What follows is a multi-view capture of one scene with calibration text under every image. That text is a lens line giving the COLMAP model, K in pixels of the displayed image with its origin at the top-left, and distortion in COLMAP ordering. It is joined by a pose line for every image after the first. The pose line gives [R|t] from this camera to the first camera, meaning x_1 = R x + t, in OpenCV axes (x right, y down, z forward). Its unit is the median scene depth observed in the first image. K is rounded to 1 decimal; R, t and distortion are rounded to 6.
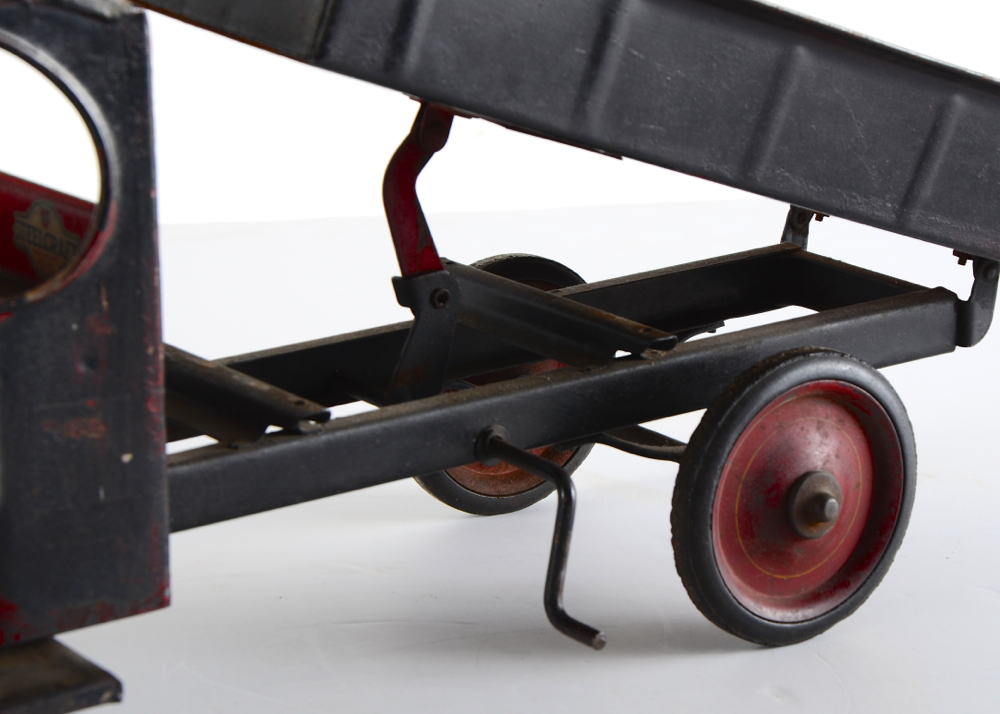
lens RADIAL K [[2922.3, 0, 490.7], [0, 2922.3, 393.6], [0, 0, 1]] dist [0.546300, 0.000000]
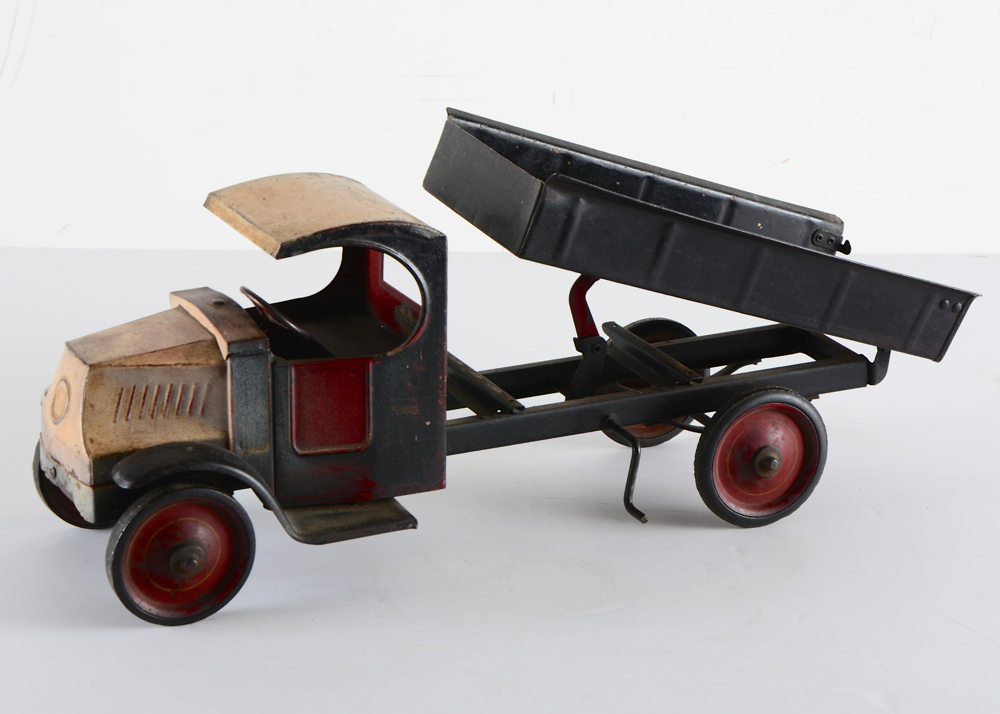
lens RADIAL K [[2504.9, 0, 493.6], [0, 2504.9, 352.8], [0, 0, 1]] dist [0.325620, 0.000000]
pose [[0.980219, 0.074757, -0.183253, 0.250119], [-0.066645, 0.996521, 0.050042, -0.119573], [0.186357, -0.036839, 0.981791, -0.806699]]
